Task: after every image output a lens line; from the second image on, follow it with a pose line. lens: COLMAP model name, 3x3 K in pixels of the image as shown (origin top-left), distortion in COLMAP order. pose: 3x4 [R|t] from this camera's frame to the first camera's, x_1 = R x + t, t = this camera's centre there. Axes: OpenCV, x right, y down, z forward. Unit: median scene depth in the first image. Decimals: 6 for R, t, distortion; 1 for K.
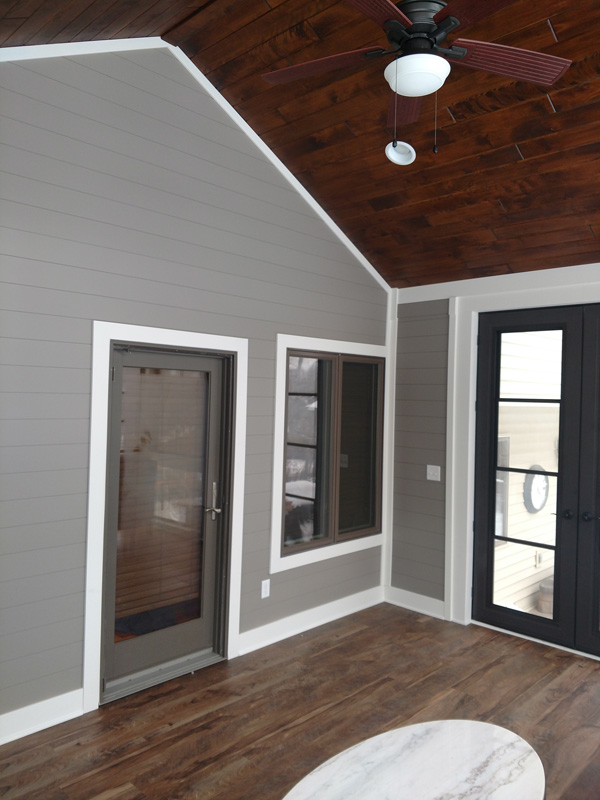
lens RADIAL K [[612.6, 0, 294.7], [0, 612.6, 402.4], [0, 0, 1]] dist [0.064042, -0.099079]
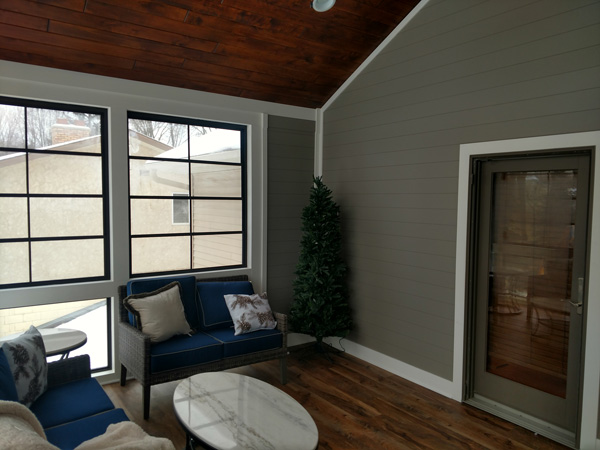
lens RADIAL K [[459.5, 0, 297.3], [0, 459.5, 230.9], [0, 0, 1]] dist [0.064042, -0.099079]
pose [[-0.196519, 0.044502, -0.979489, 1.337137], [-0.017732, 0.998645, 0.048930, 0.045162], [0.980340, 0.026984, -0.195464, 1.287663]]
